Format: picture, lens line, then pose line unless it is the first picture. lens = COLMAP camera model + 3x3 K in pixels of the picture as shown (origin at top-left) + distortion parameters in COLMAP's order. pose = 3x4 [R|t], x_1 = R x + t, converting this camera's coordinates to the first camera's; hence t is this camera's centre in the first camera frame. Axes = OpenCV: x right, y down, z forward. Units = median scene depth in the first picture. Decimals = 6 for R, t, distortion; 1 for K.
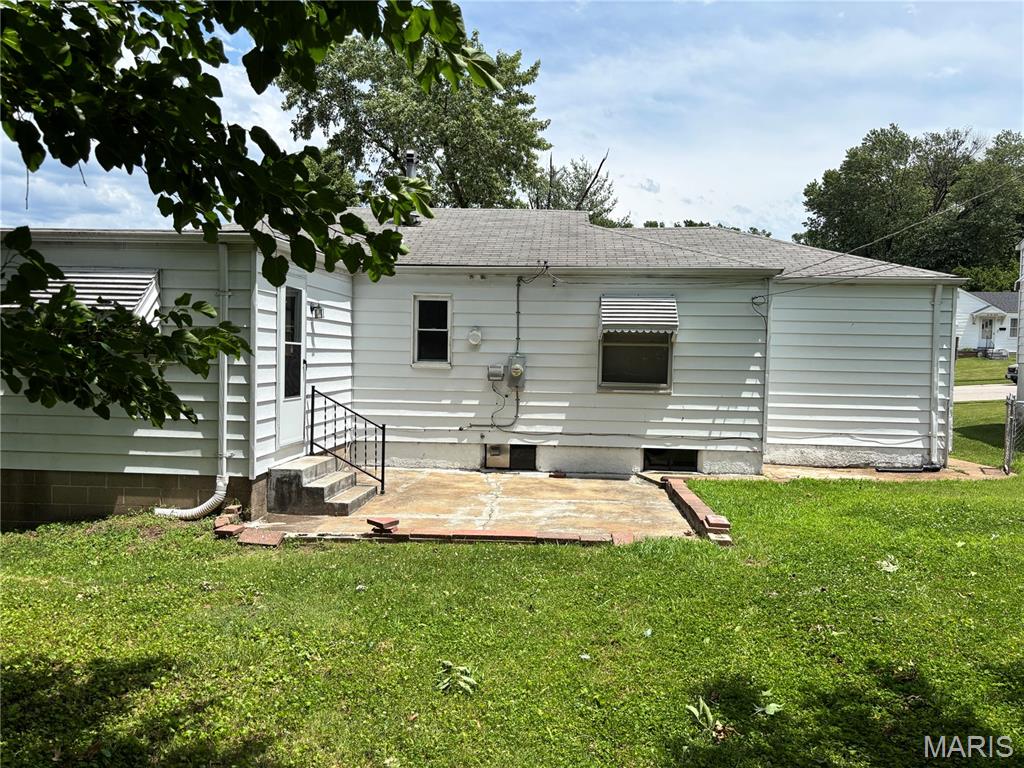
lens RADIAL K [[778.1, 0, 513.9], [0, 778.1, 390.5], [0, 0, 1]] dist [0.016070, -0.002495]
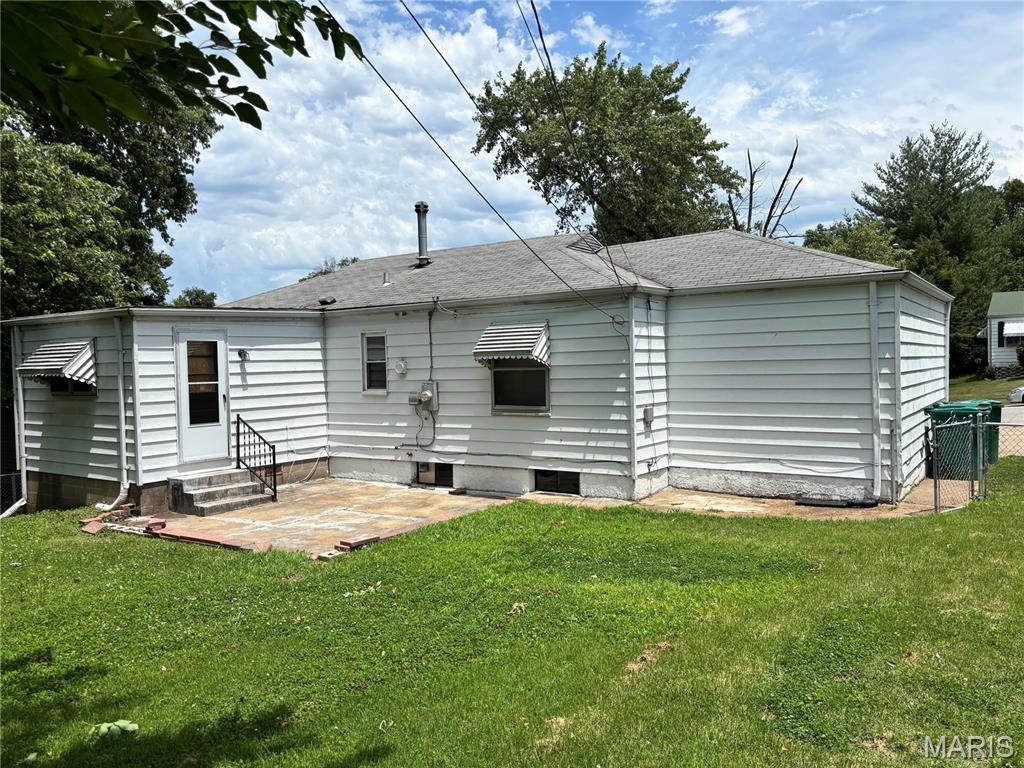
lens RADIAL K [[783.1, 0, 508.2], [0, 783.1, 374.0], [0, 0, 1]] dist [0.025311, -0.005583]
pose [[0.863521, -0.032433, -0.503269, 0.664245], [0.018637, 0.999301, -0.032422, -0.018463], [0.503969, 0.018617, 0.863521, 0.090469]]
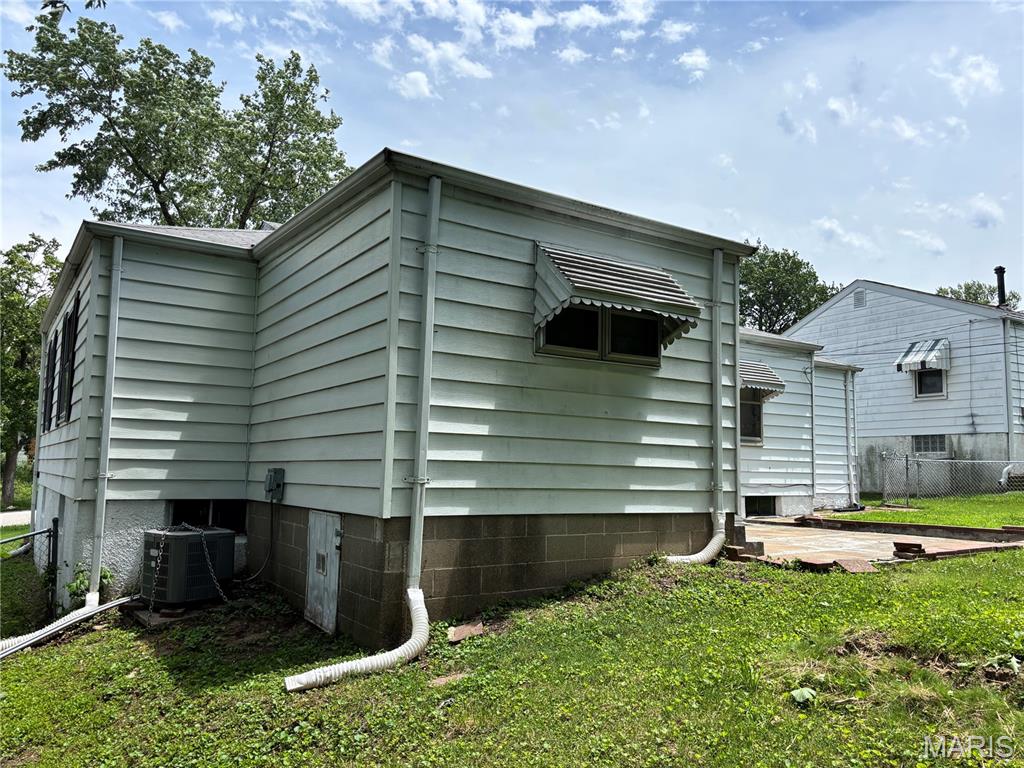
lens RADIAL K [[778.1, 0, 513.9], [0, 778.1, 390.5], [0, 0, 1]] dist [0.016070, -0.002495]
pose [[0.790053, 0.058606, 0.610231, -0.773941], [0.022200, 0.992032, -0.124016, 0.055712], [-0.612636, 0.111526, 0.782457, 0.321403]]
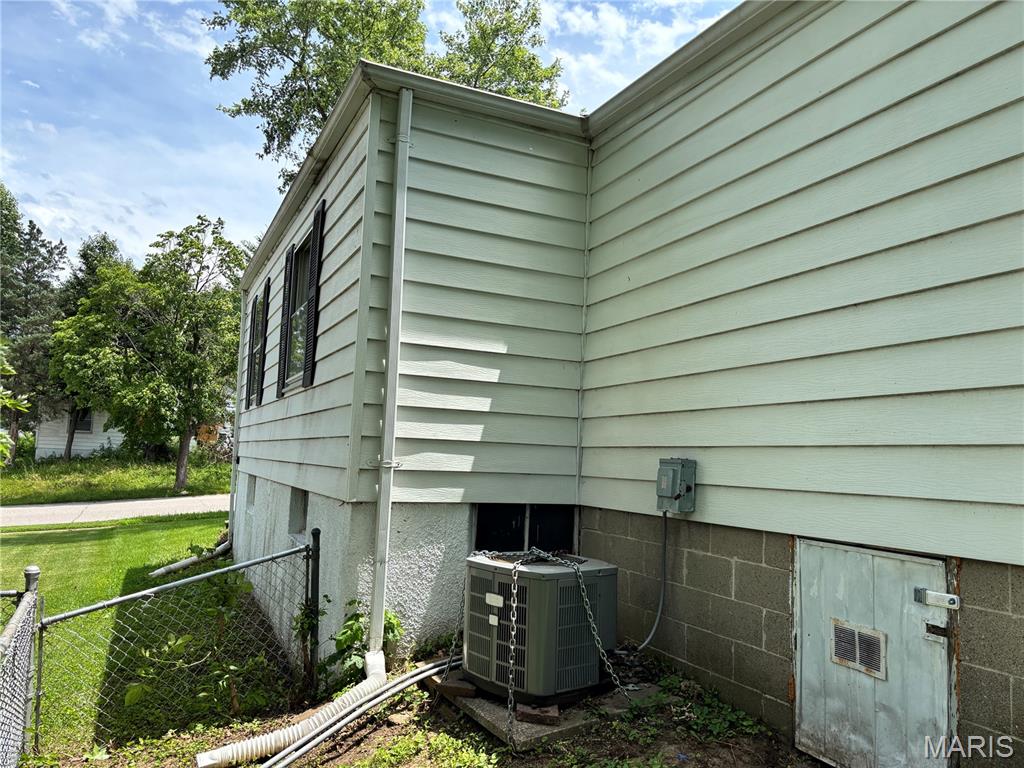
lens RADIAL K [[747.3, 0, 512.0], [0, 747.3, 384.0], [0, 0, 1]] dist [0.037277, 0.000669]
pose [[0.869217, 0.064924, 0.490150, -0.783812], [-0.001543, 0.991693, -0.128620, 0.044061], [-0.494429, 0.111042, 0.862096, 0.763036]]
